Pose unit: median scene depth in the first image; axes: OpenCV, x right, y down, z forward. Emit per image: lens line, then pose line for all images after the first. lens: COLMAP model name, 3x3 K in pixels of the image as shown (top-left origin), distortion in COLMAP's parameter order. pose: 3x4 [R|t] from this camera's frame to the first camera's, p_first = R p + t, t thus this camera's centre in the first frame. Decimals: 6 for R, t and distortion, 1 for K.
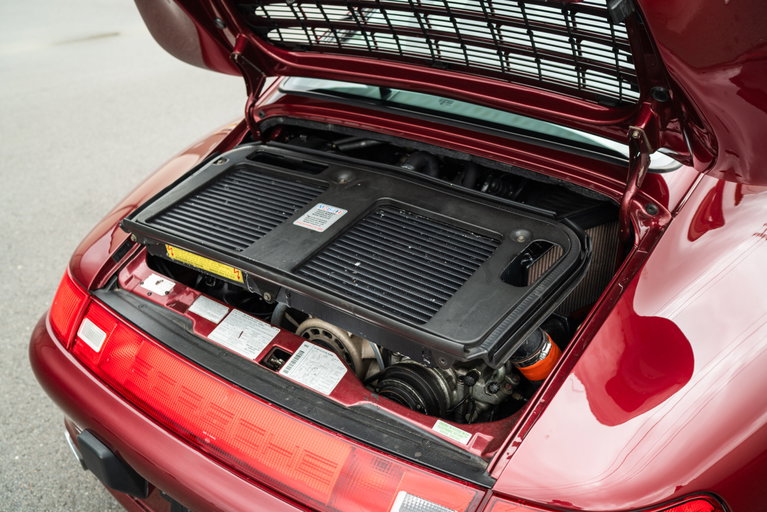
lens RADIAL K [[735.1, 0, 378.5], [0, 735.1, 258.4], [0, 0, 1]] dist [-0.045674, 0.000000]
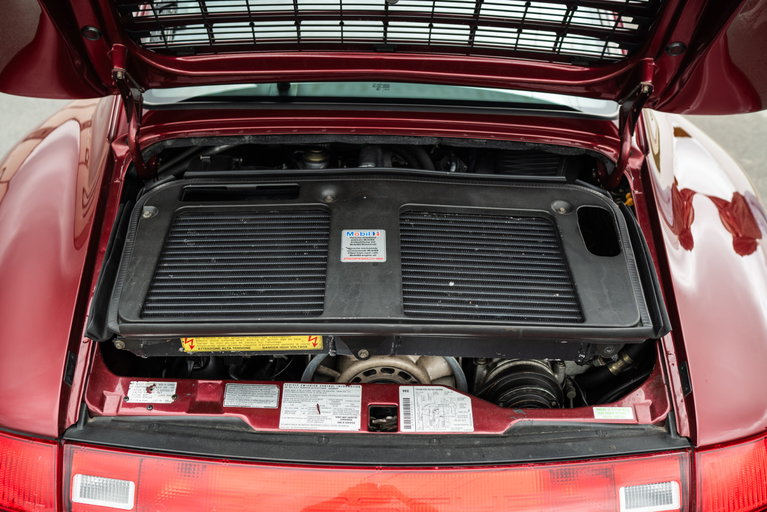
lens RADIAL K [[735.1, 0, 381.9], [0, 735.1, 254.1], [0, 0, 1]] dist [-0.045674, 0.000000]
pose [[0.808546, -0.287459, 0.513439, -0.431857], [0.255514, 0.957515, 0.133709, -0.133041], [-0.530062, 0.023081, 0.847645, 0.221155]]
